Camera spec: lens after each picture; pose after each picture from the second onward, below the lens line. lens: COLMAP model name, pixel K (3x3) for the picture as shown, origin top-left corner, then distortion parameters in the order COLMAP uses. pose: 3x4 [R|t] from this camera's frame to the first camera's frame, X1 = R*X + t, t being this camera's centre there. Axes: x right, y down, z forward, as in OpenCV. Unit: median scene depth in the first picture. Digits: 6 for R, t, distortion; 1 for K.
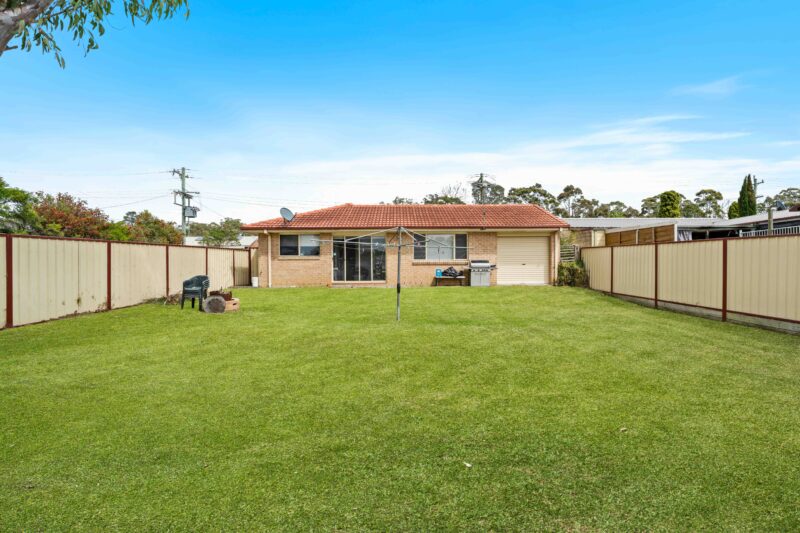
lens RADIAL K [[357.1, 0, 399.5], [0, 357.1, 265.8], [0, 0, 1]] dist [-0.011169, -0.000194]
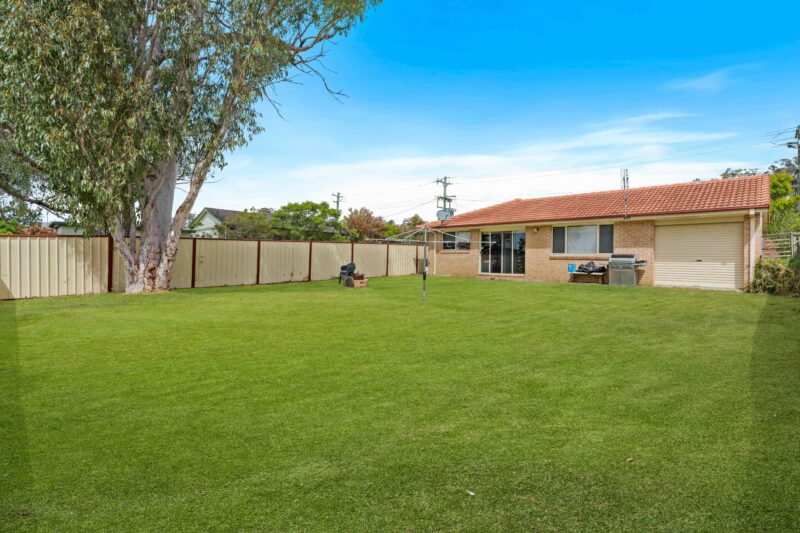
lens RADIAL K [[357.1, 0, 392.0], [0, 357.1, 260.0], [0, 0, 1]] dist [-0.011169, -0.000194]
pose [[0.716179, 0.018614, -0.697668, 0.398587], [-0.017027, 0.999813, 0.009197, -0.001744], [0.697709, 0.005293, 0.716362, 0.011409]]
